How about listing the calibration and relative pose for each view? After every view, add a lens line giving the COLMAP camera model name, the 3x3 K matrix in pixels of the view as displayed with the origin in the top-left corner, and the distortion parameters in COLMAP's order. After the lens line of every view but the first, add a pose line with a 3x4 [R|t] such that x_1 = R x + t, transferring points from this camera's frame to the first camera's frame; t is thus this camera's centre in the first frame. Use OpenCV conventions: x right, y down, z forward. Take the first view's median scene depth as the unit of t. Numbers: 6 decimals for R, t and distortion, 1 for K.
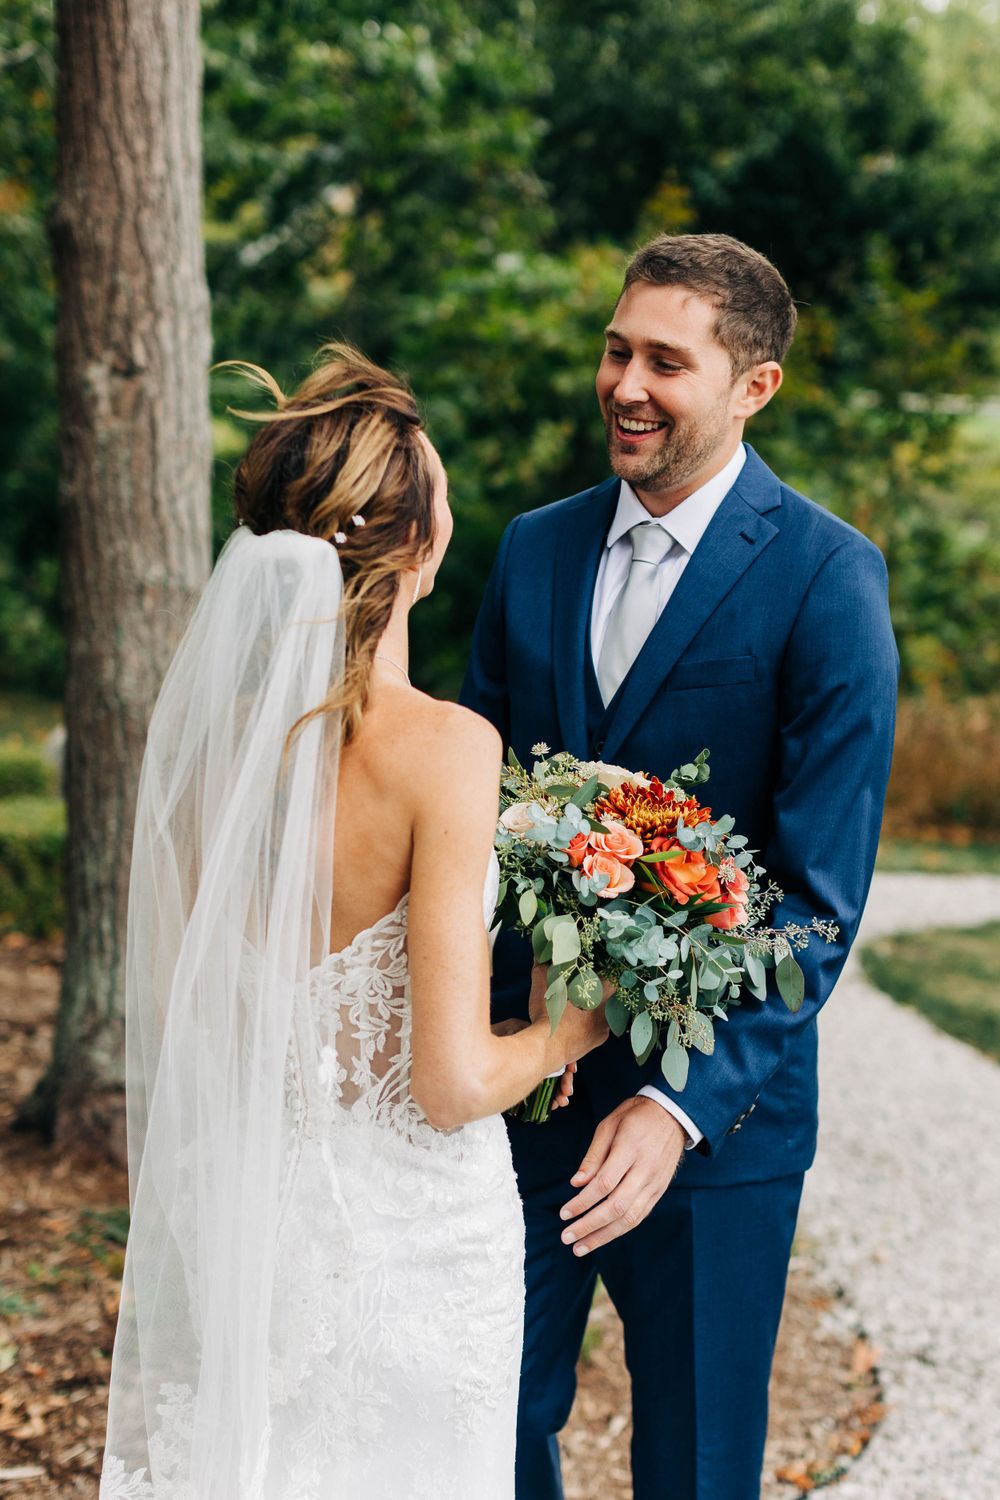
lens RADIAL K [[2413.2, 0, 505.5], [0, 2413.2, 700.8], [0, 0, 1]] dist [0.031428, 0.048181]
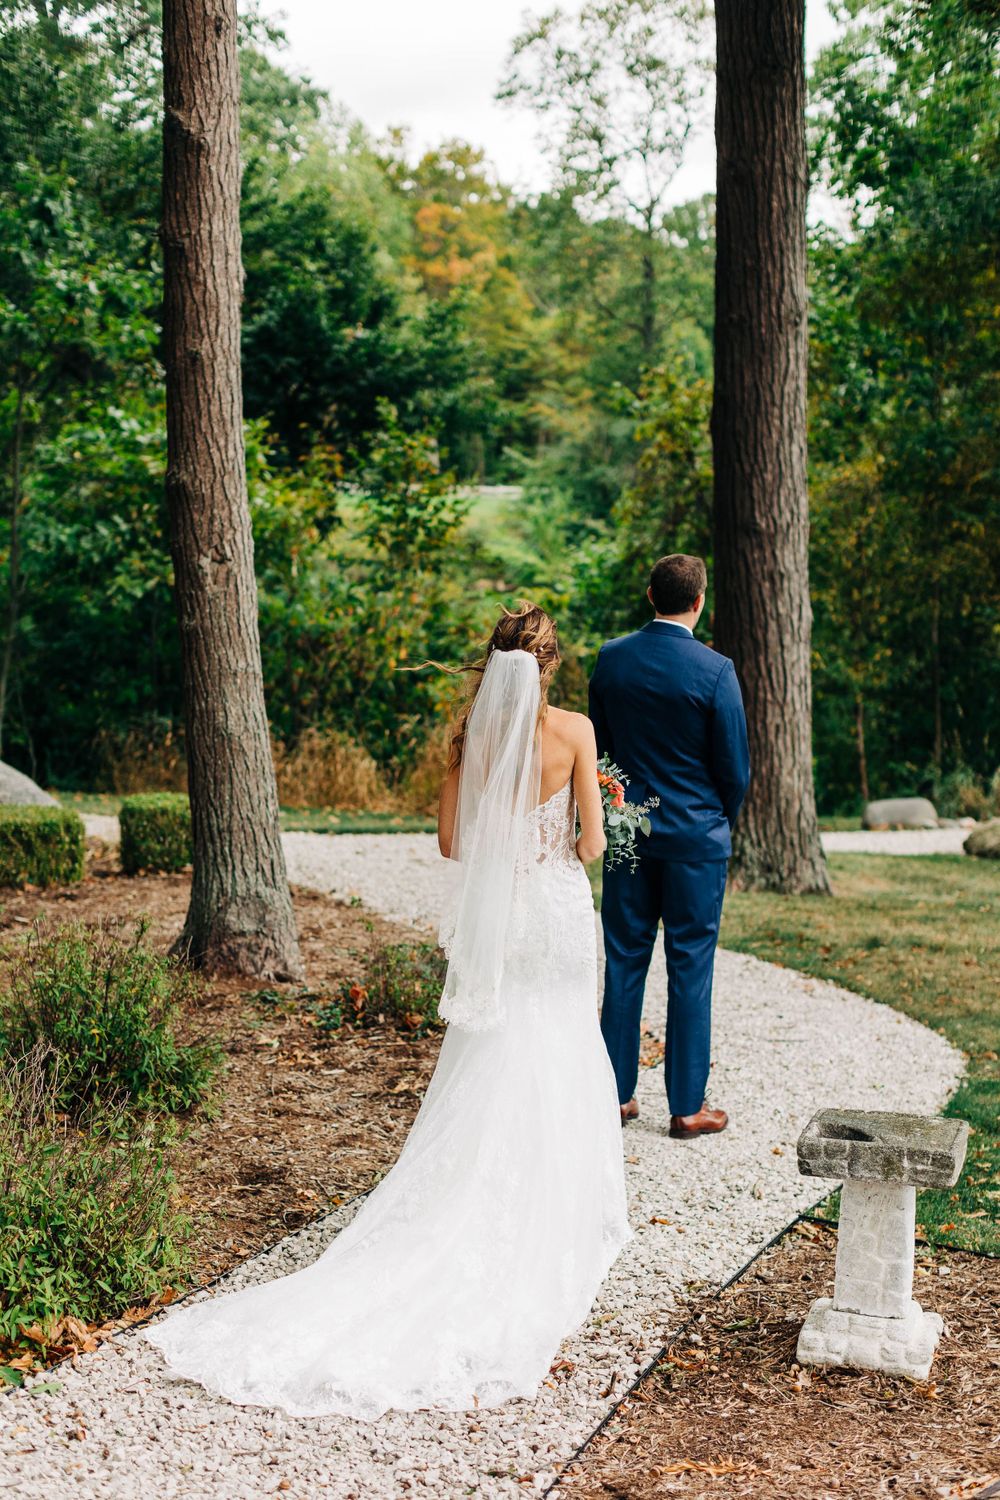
lens RADIAL K [[2413.2, 0, 505.5], [0, 2413.2, 700.8], [0, 0, 1]] dist [0.031428, 0.048181]
pose [[0.956824, -0.038346, 0.288126, -0.494942], [0.045849, 0.998761, -0.019335, 0.021685], [-0.287027, 0.031711, 0.957397, -0.886552]]
